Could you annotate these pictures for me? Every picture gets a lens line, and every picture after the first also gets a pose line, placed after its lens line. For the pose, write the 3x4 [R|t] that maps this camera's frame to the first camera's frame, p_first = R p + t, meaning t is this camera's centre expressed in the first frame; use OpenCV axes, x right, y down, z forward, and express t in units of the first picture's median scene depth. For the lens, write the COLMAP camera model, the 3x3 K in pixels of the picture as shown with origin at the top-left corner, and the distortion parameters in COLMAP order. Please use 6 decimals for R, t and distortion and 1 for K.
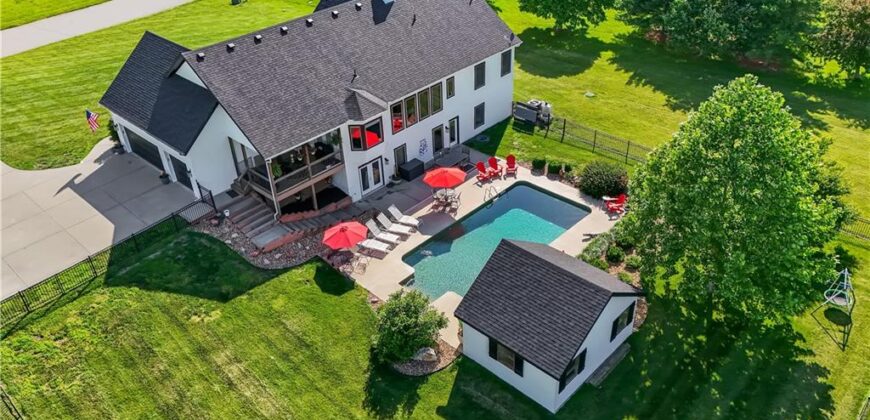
lens RADIAL K [[651.9, 0, 428.7], [0, 651.9, 211.3], [0, 0, 1]] dist [0.011621, -0.005413]
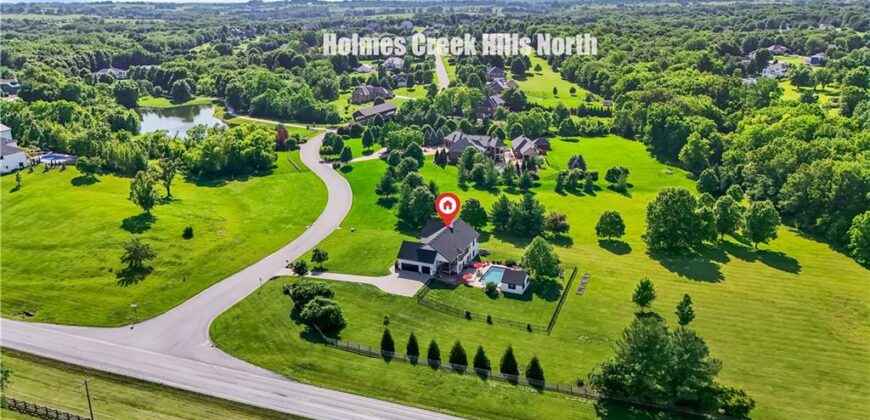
lens RADIAL K [[651.9, 0, 434.5], [0, 651.9, 209.4], [0, 0, 1]] dist [0.011621, -0.005413]
pose [[0.931279, -0.077310, 0.356009, -1.798740], [0.177122, 0.950035, -0.257022, 0.669696], [-0.318351, 0.302417, 0.898441, -2.970028]]
